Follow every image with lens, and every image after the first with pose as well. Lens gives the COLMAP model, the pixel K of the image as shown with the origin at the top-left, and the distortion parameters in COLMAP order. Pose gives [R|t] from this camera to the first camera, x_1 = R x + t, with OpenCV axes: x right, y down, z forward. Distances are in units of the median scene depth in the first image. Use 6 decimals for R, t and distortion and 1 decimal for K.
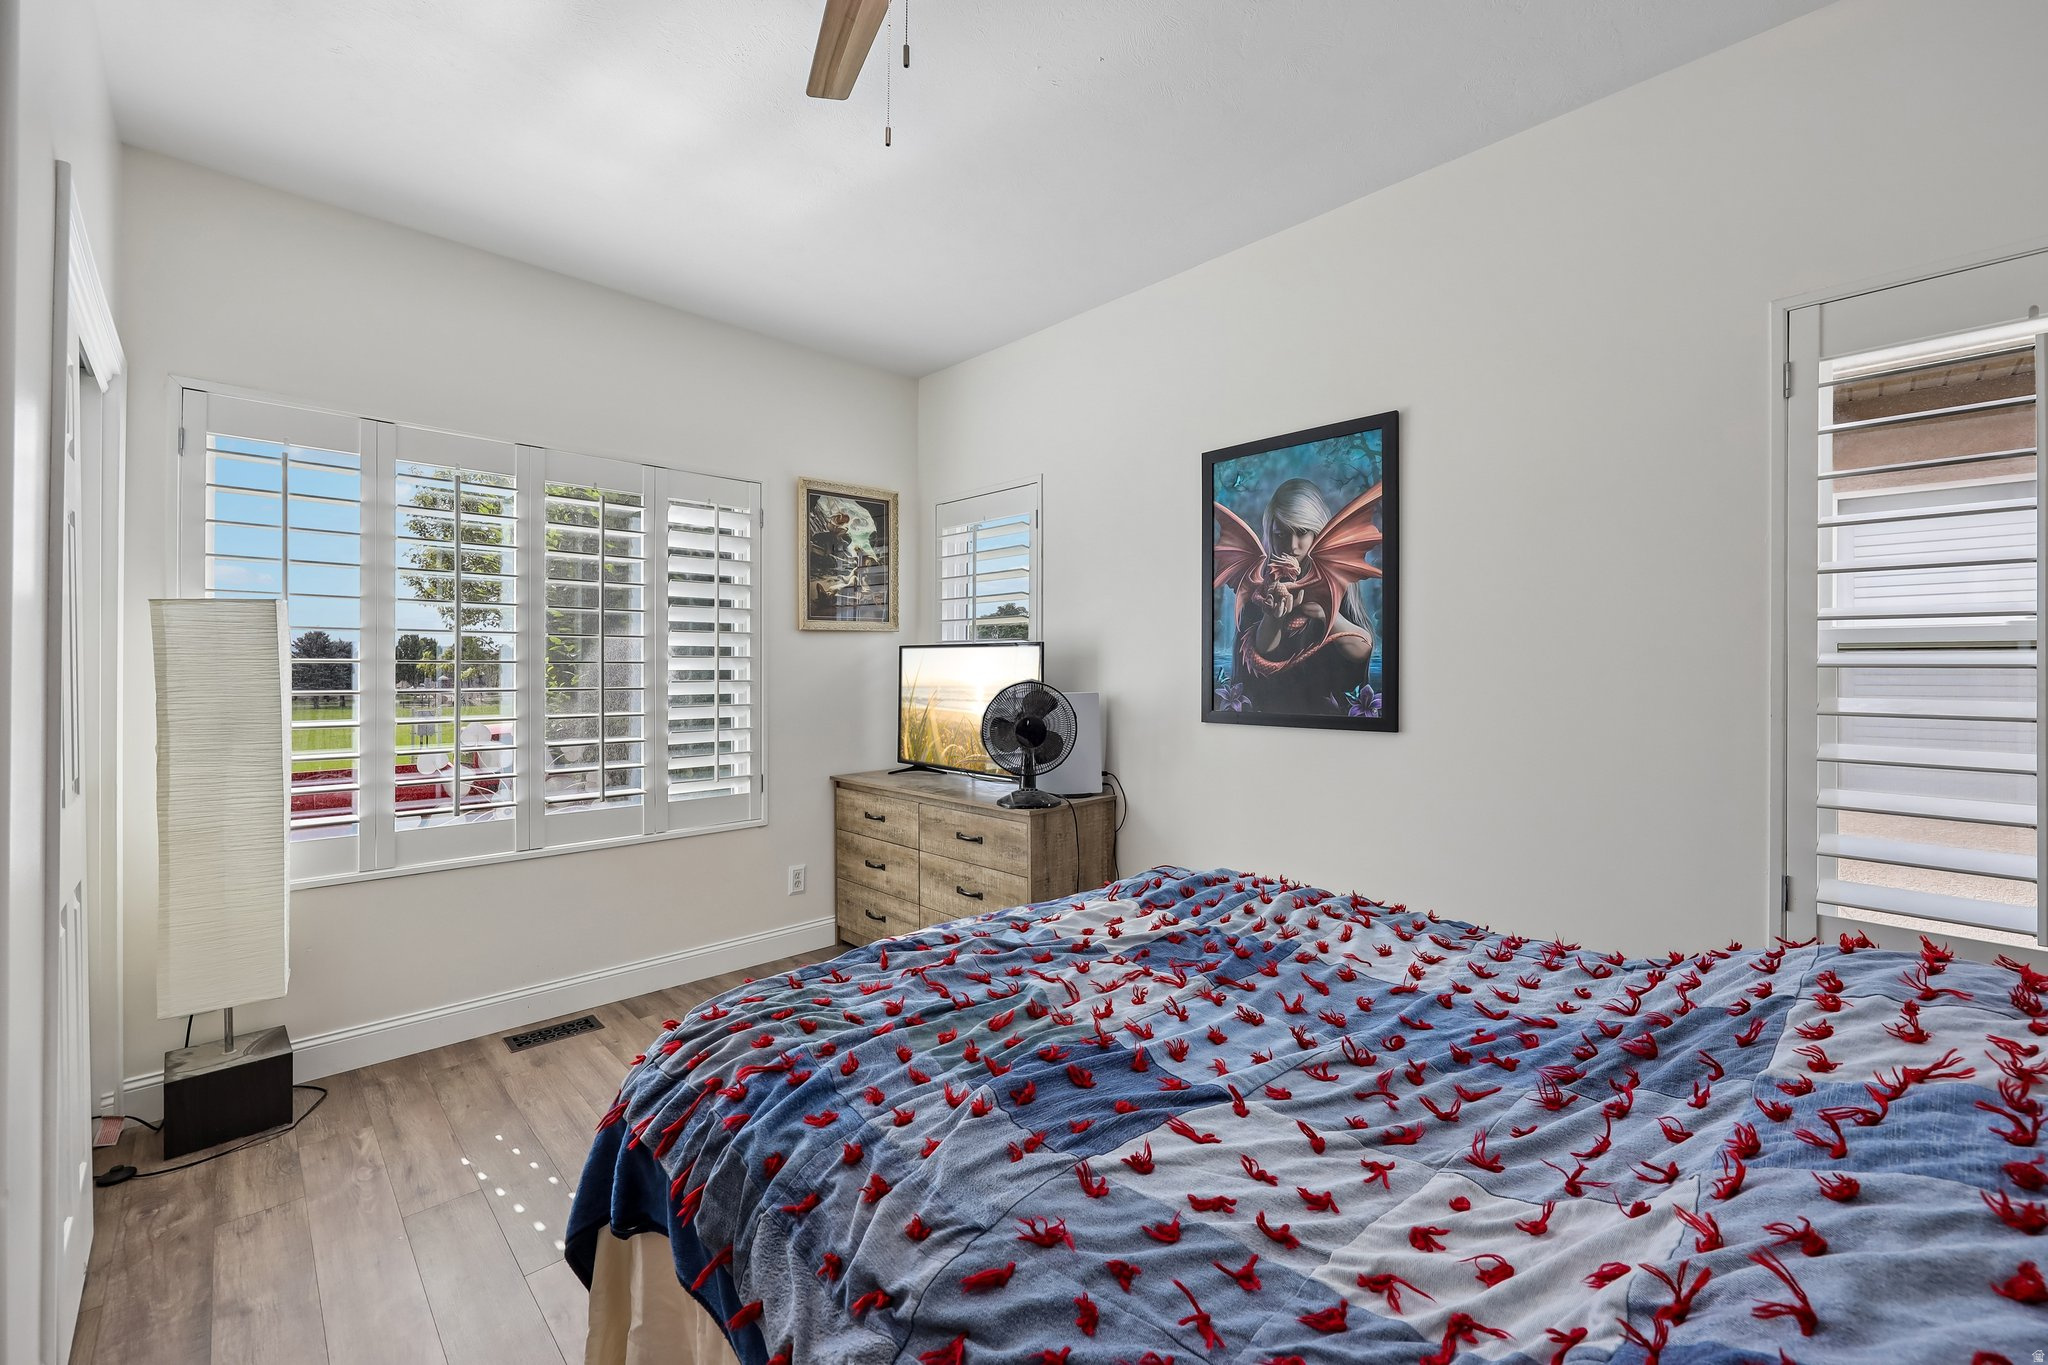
lens RADIAL K [[823.9, 0, 1022.9], [0, 823.9, 673.6], [0, 0, 1]] dist [-0.001430, -0.000174]
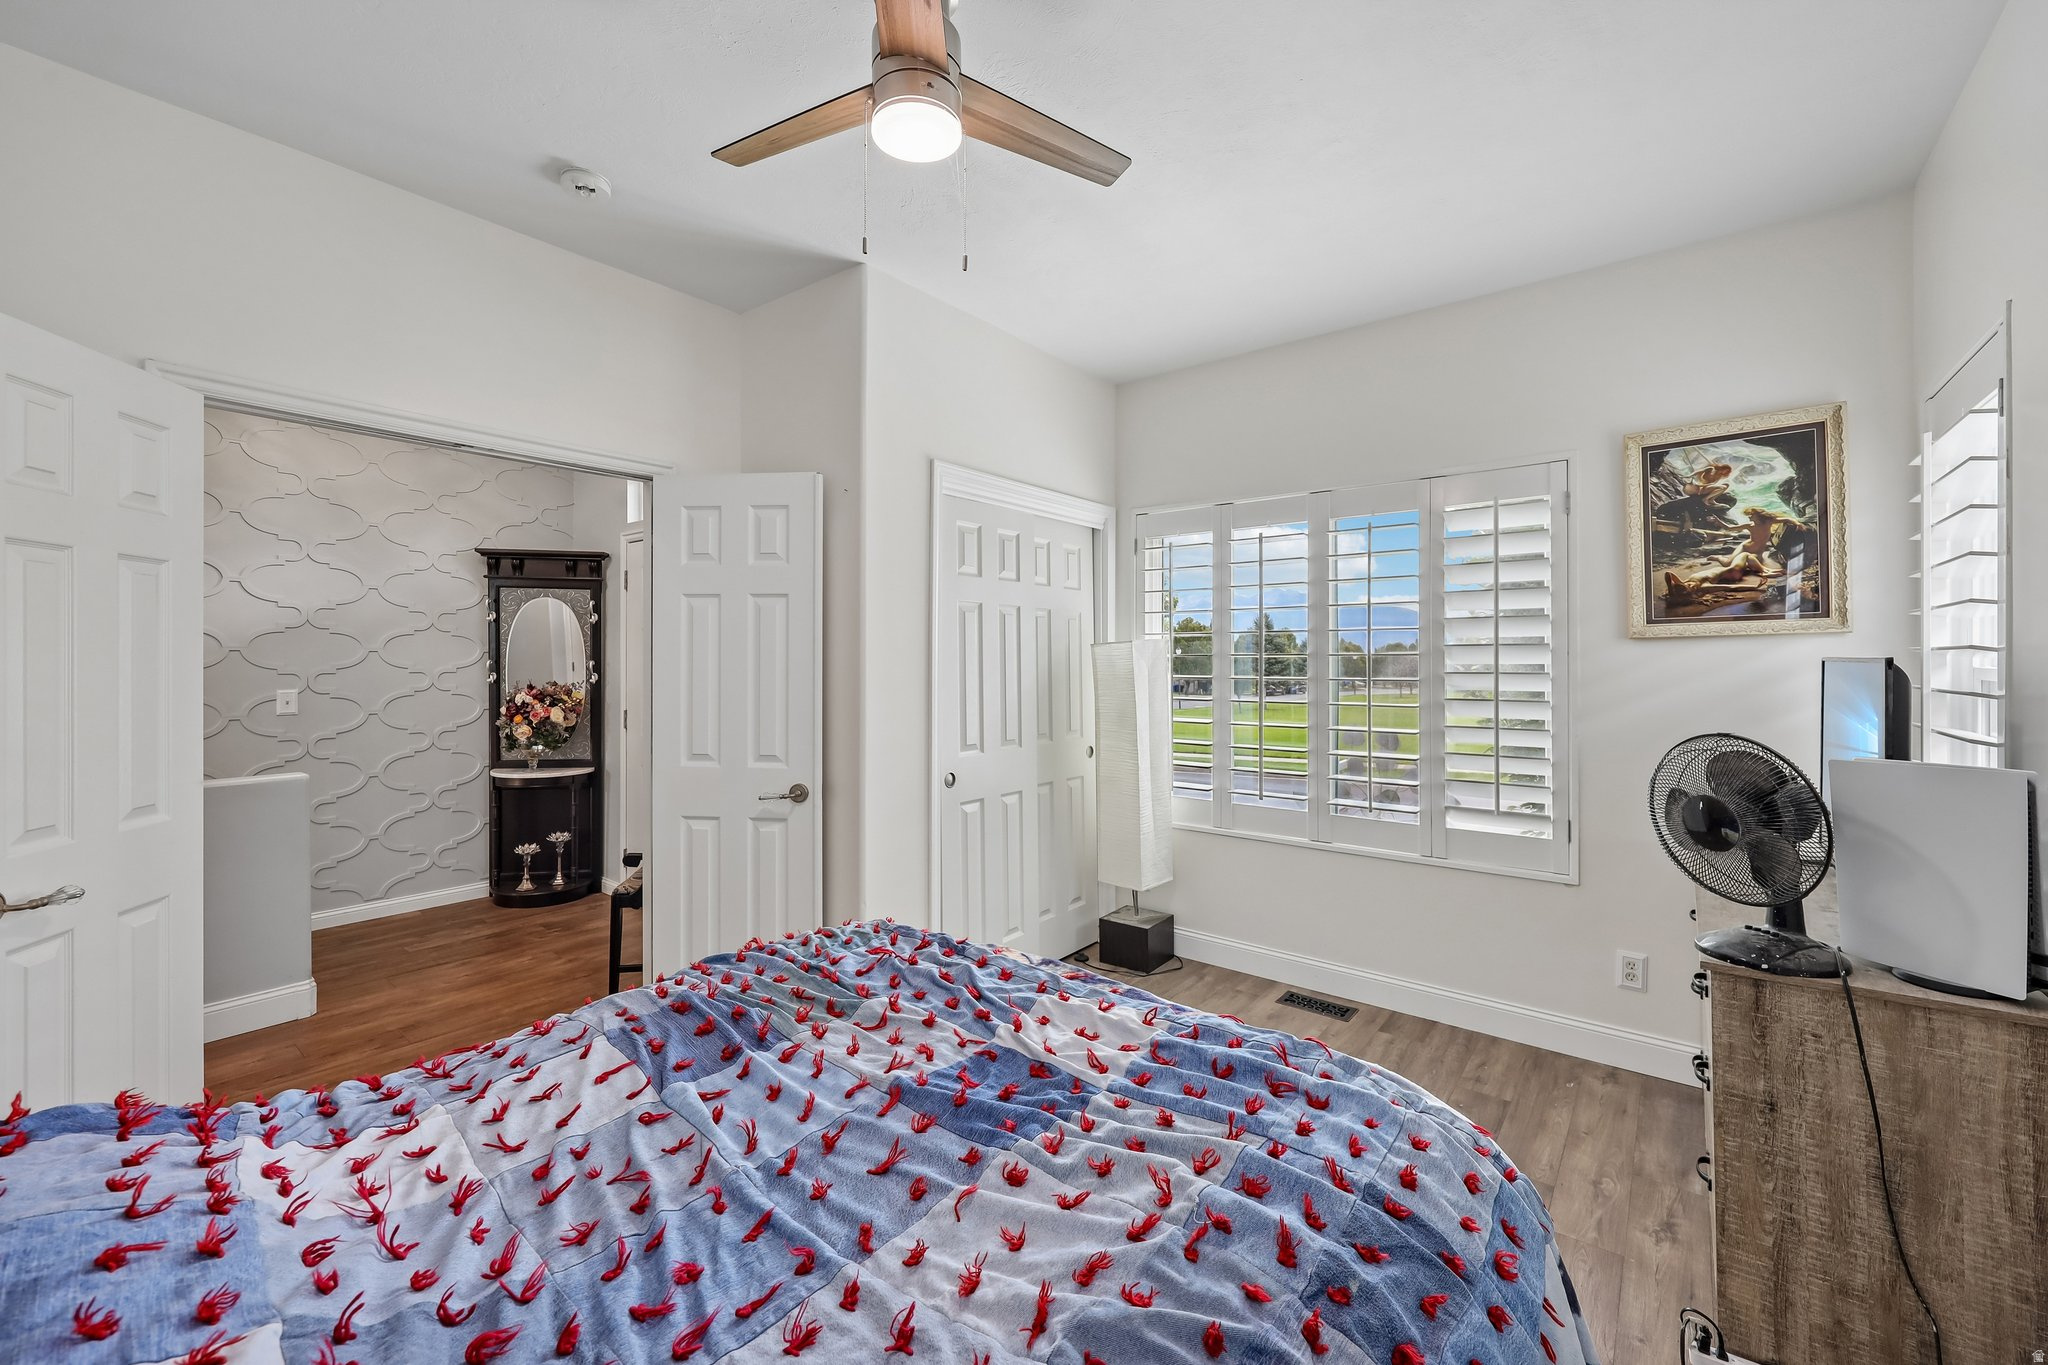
lens RADIAL K [[813.4, 0, 1028.0], [0, 813.4, 659.6], [0, 0, 1]] dist [-0.000603, 0.000103]
pose [[0.138373, -0.001004, -0.990380, 0.386887], [-0.005389, 0.999984, -0.001767, -0.029514], [0.990365, 0.005581, 0.138366, 0.354398]]
